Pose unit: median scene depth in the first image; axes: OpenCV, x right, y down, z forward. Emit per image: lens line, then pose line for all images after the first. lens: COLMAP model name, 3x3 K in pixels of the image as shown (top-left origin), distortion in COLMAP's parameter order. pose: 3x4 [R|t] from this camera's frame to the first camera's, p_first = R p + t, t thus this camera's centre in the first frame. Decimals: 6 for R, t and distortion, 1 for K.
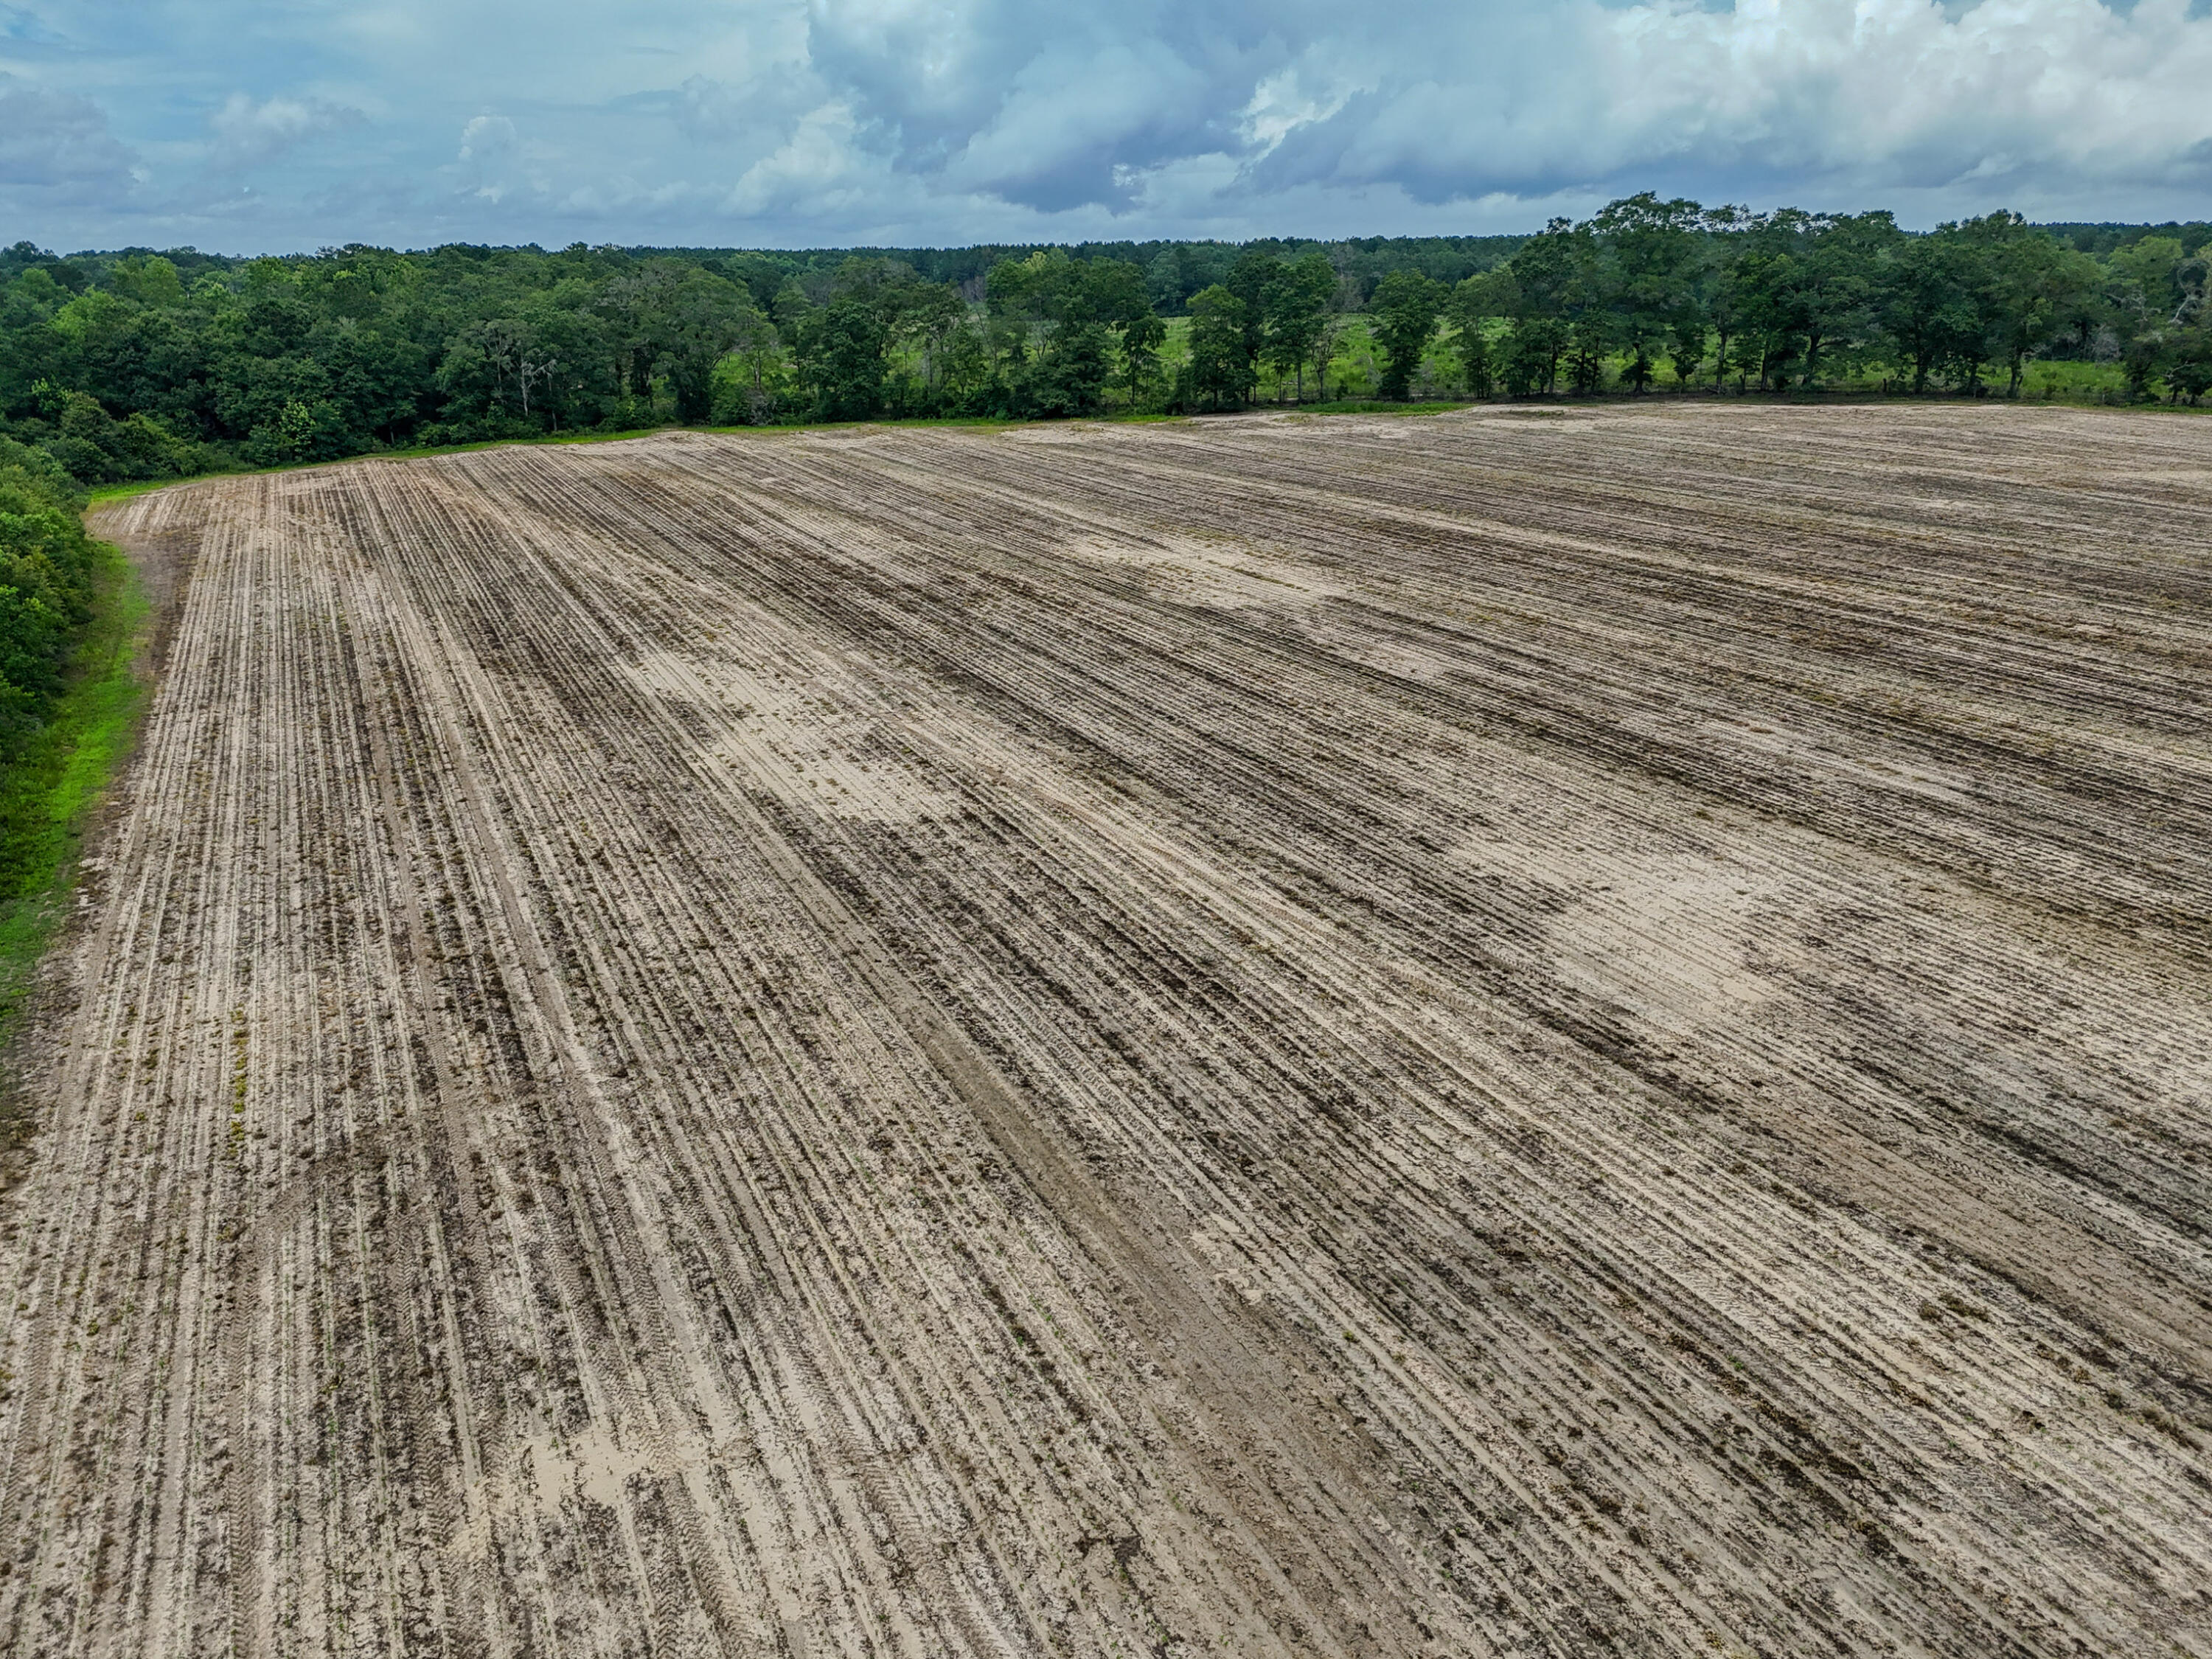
lens RADIAL K [[1619.9, 0, 1106.0], [0, 1619.9, 829.5], [0, 0, 1]] dist [0.091576, -0.098357]
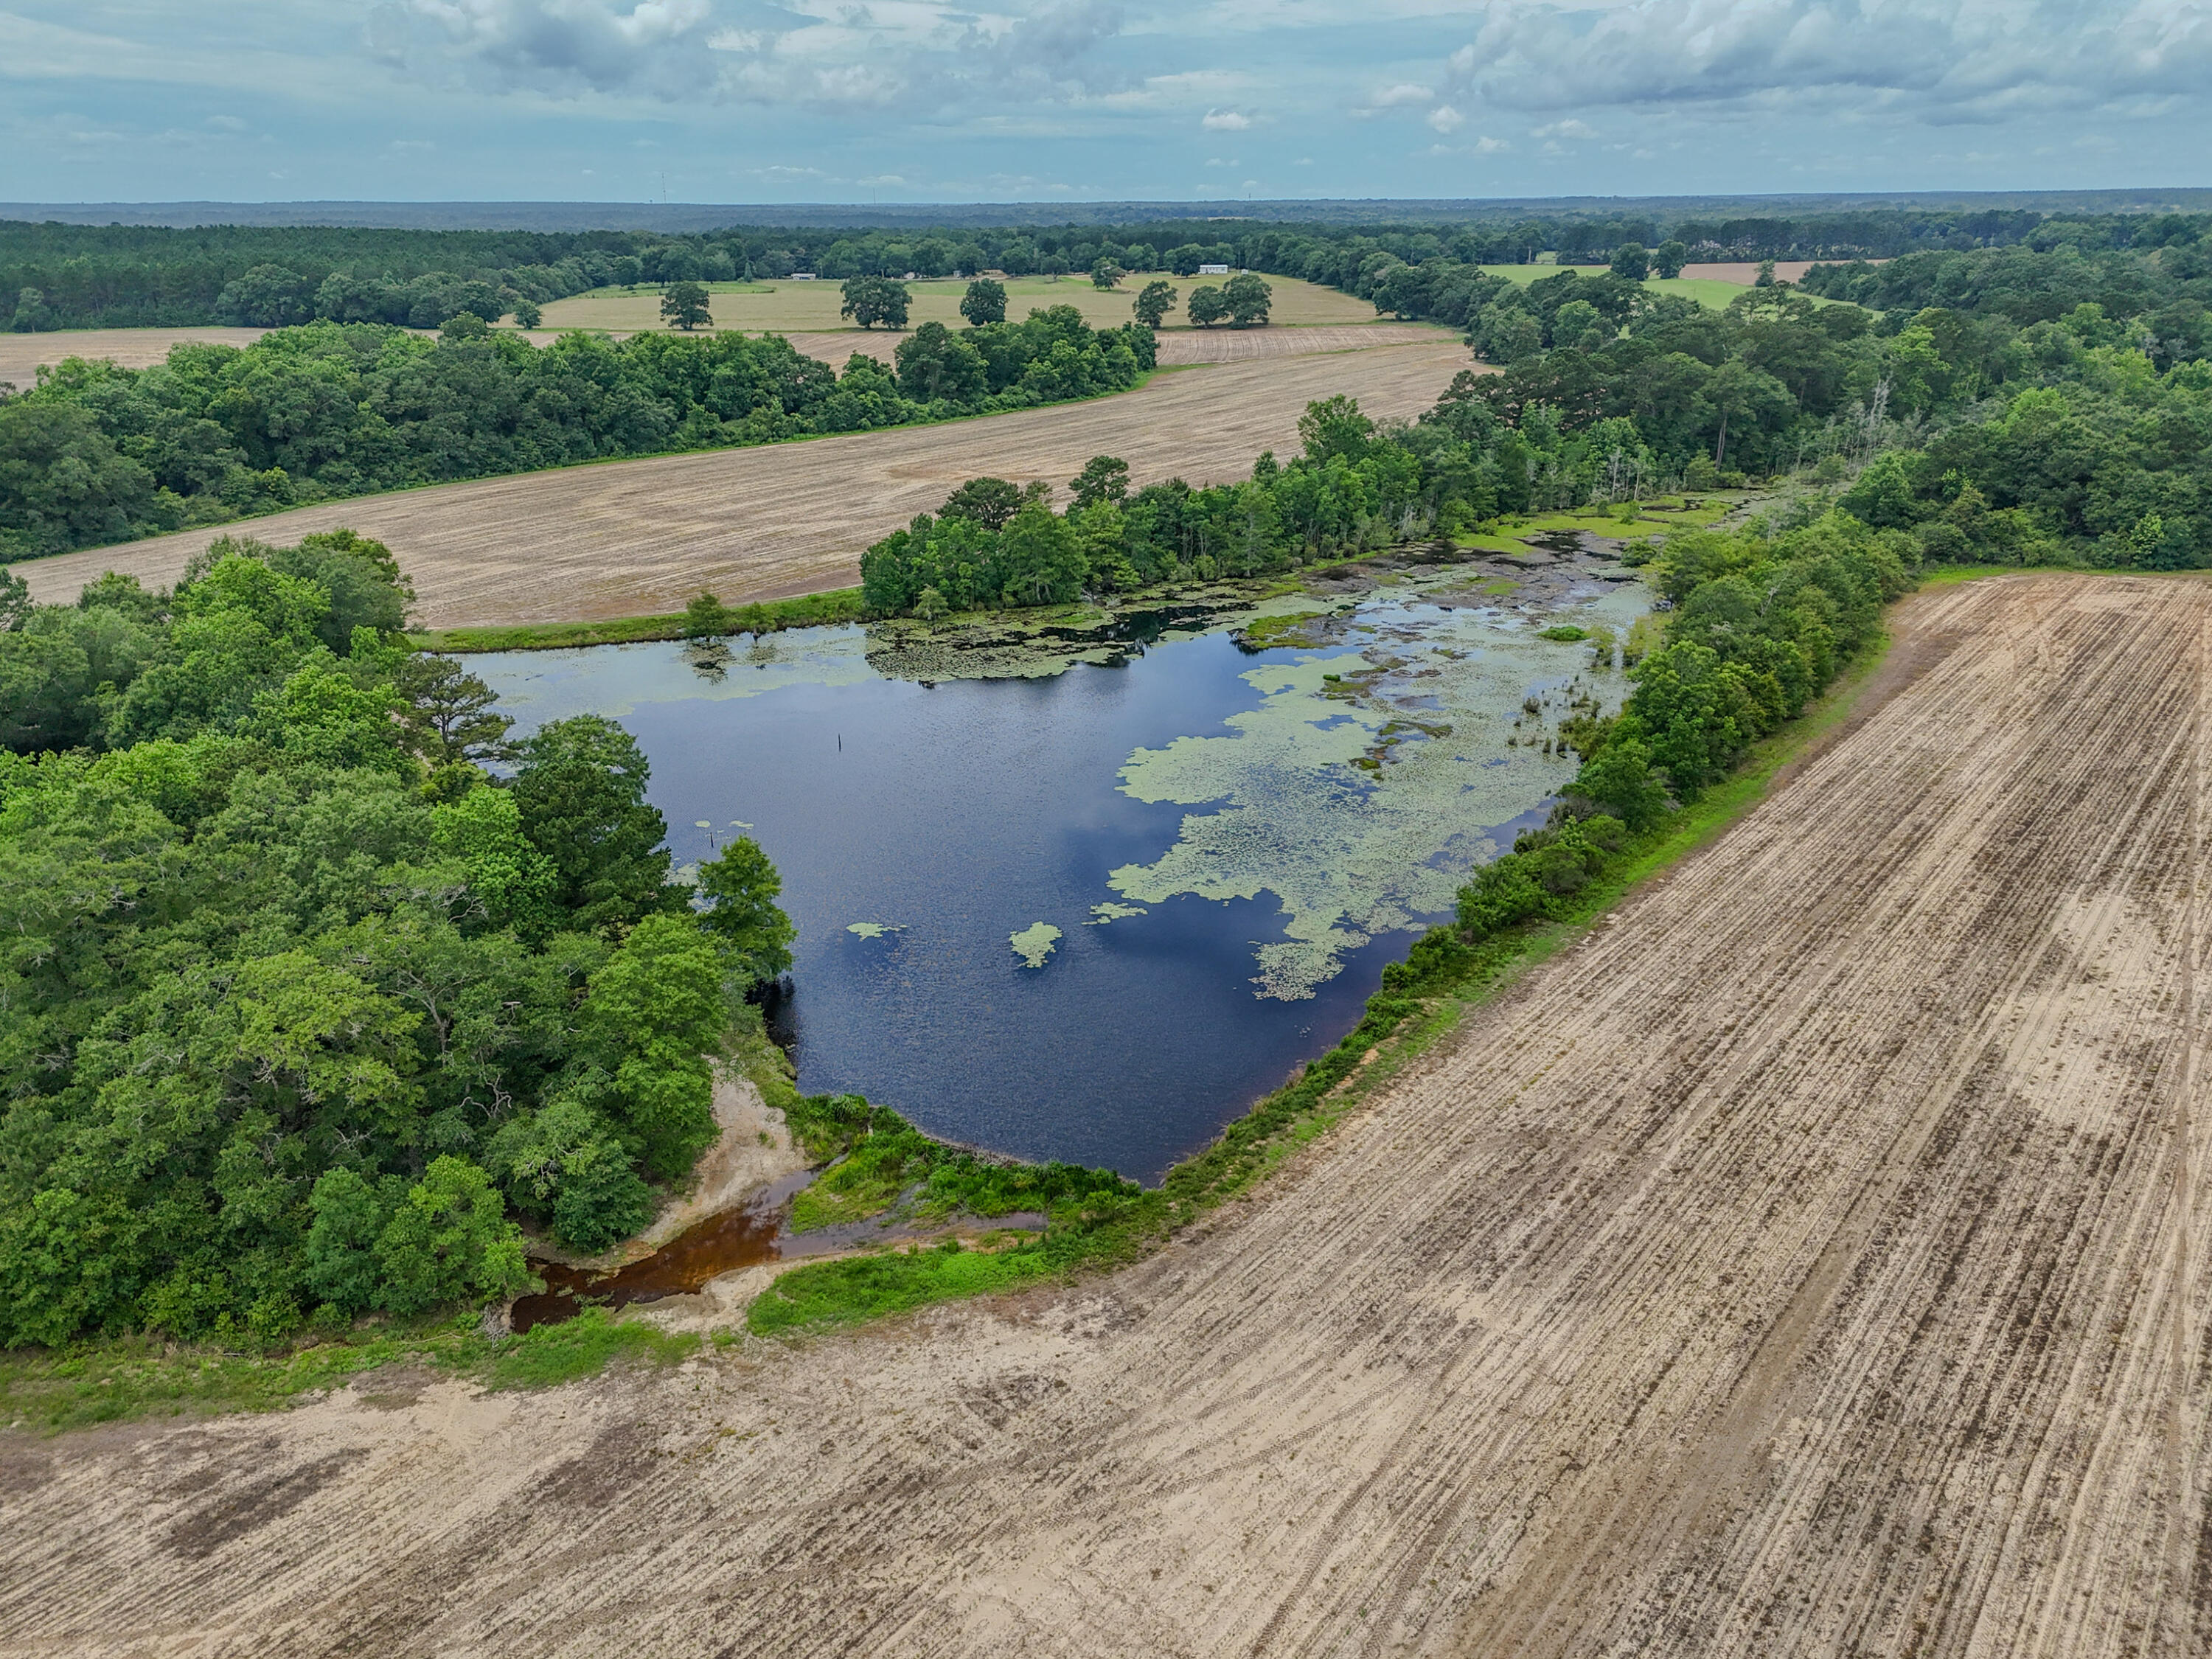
lens RADIAL K [[1635.7, 0, 1106.0], [0, 1635.7, 829.5], [0, 0, 1]] dist [0.063896, -0.060835]
pose [[0.437872, 0.331458, -0.835705, 0.699106], [-0.294918, 0.931075, 0.214760, -0.345400], [0.849289, 0.152427, 0.505445, -0.417168]]
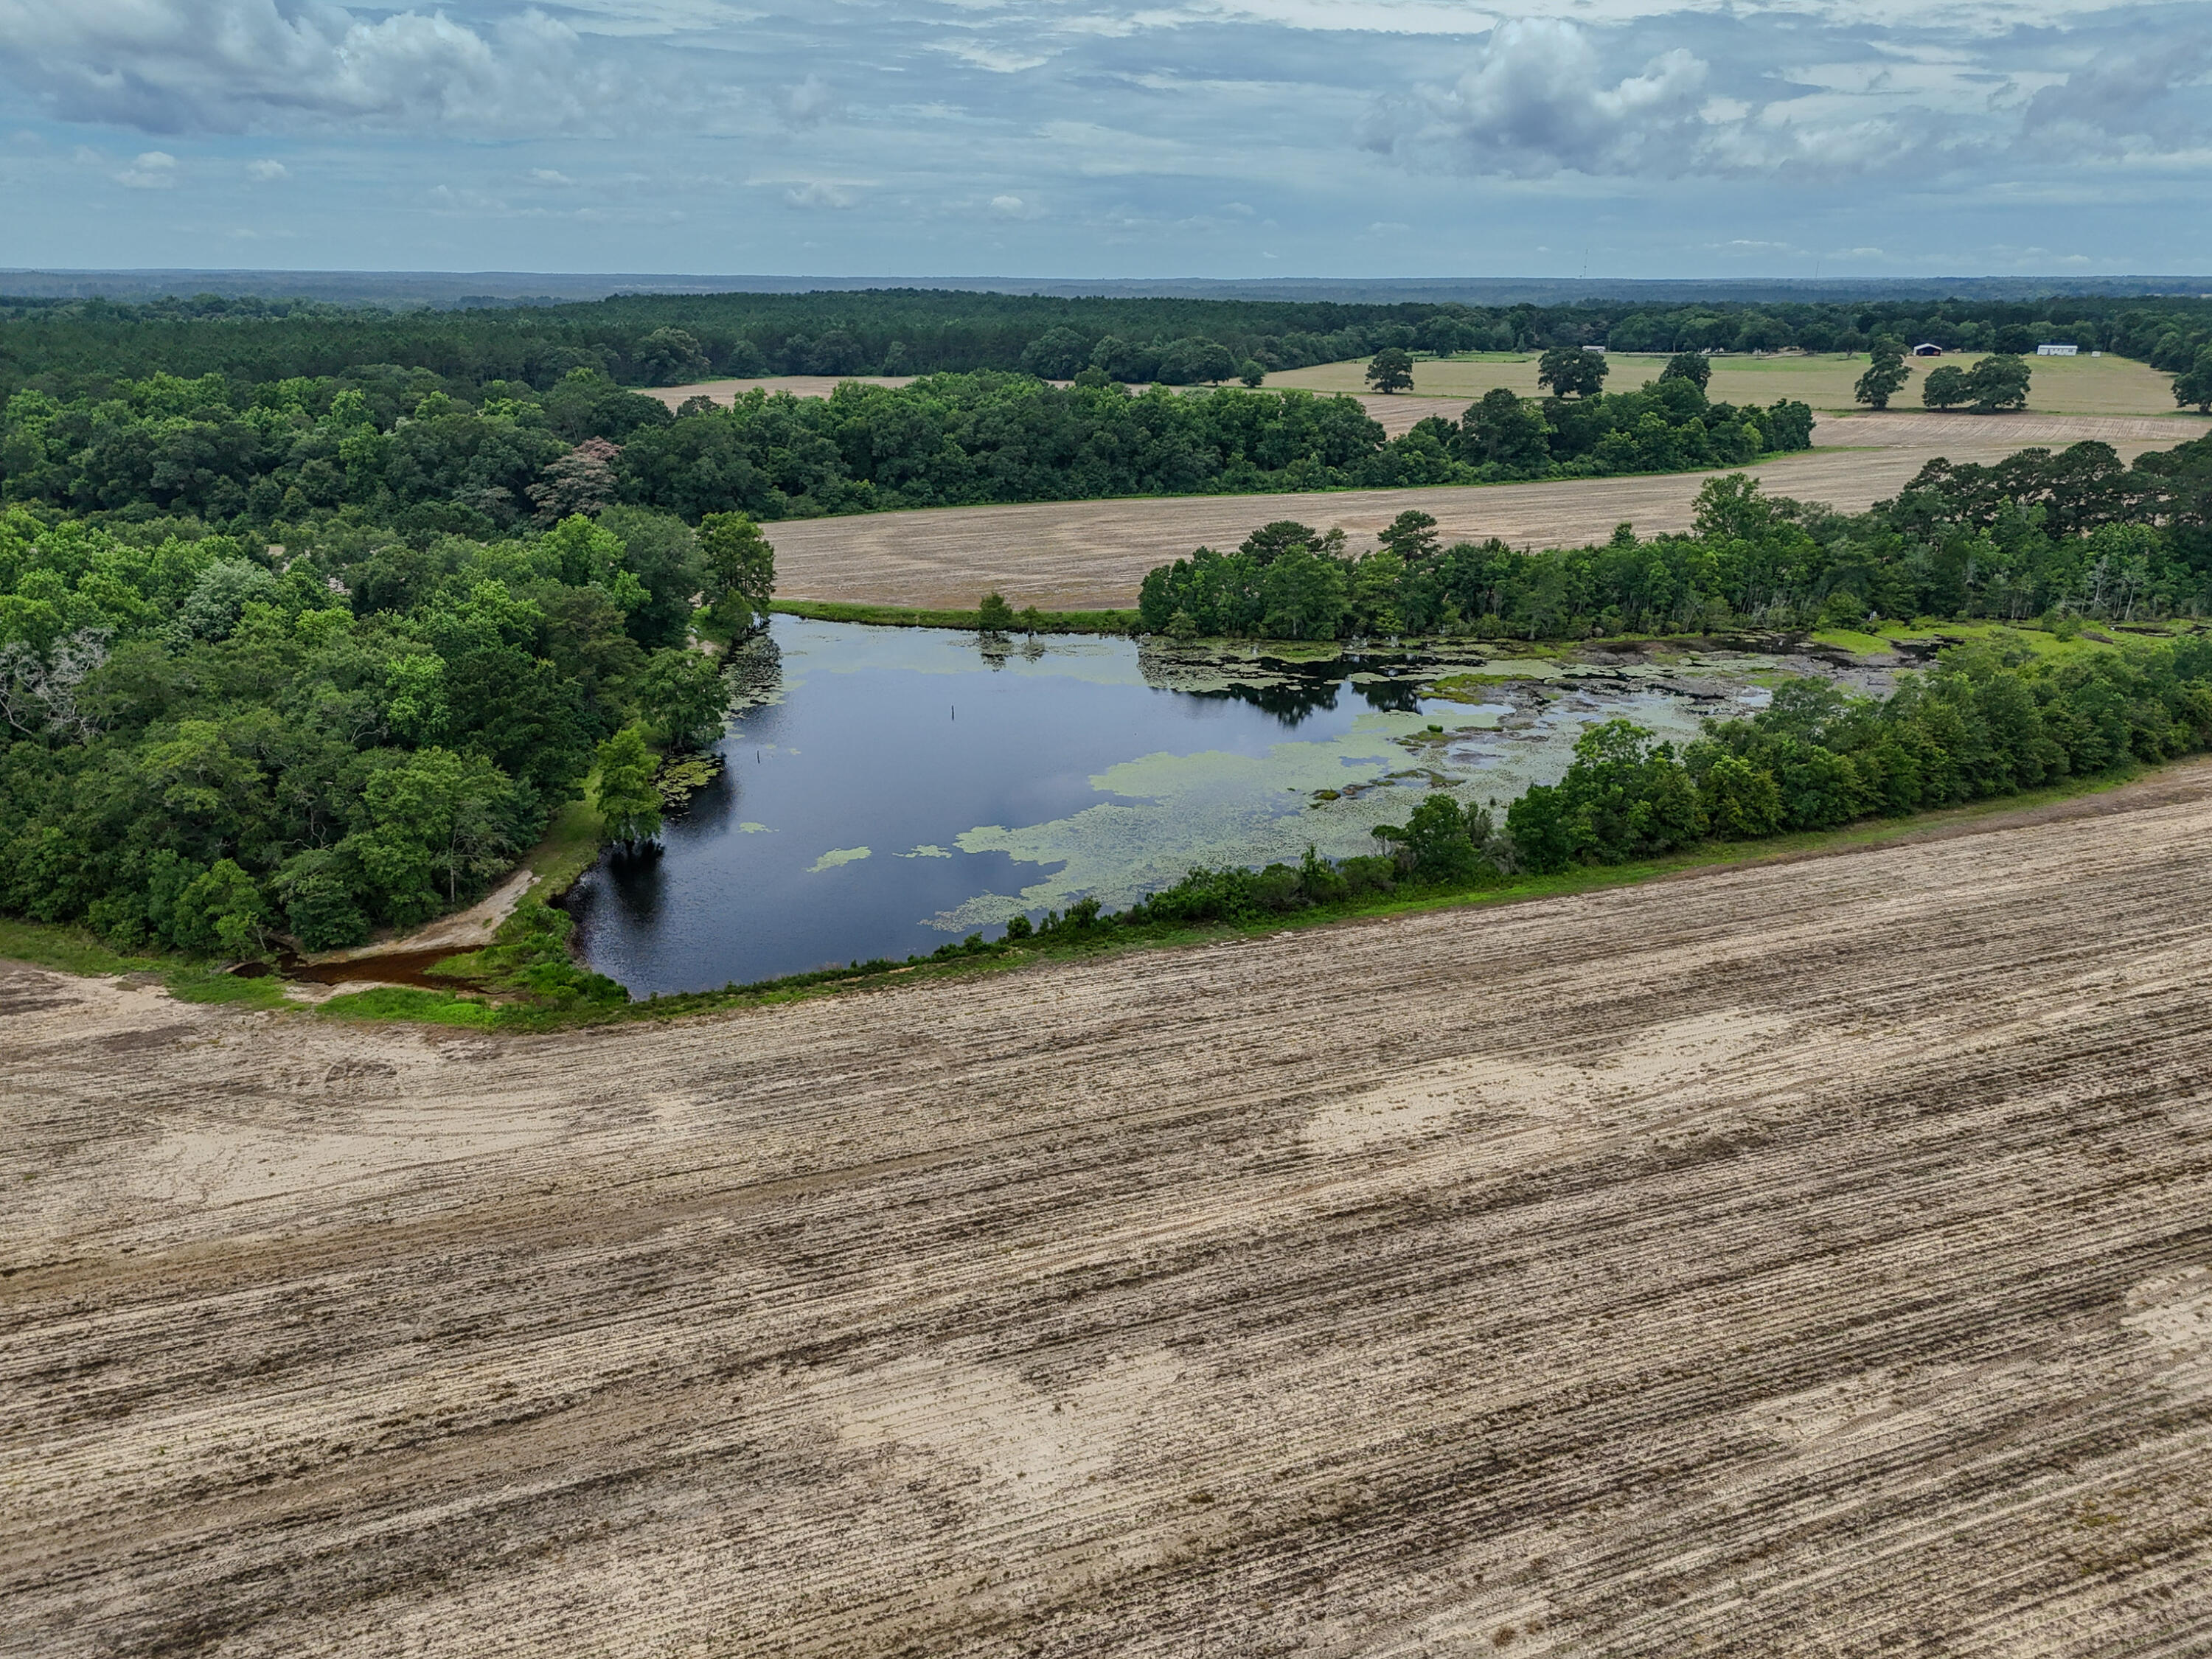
lens RADIAL K [[1635.7, 0, 1106.0], [0, 1635.7, 829.5], [0, 0, 1]] dist [0.063896, -0.060835]
pose [[-0.078725, 0.330564, -0.940495, 1.343393], [-0.328317, 0.882193, 0.337554, -0.786124], [0.941281, 0.335355, 0.039080, 0.865868]]
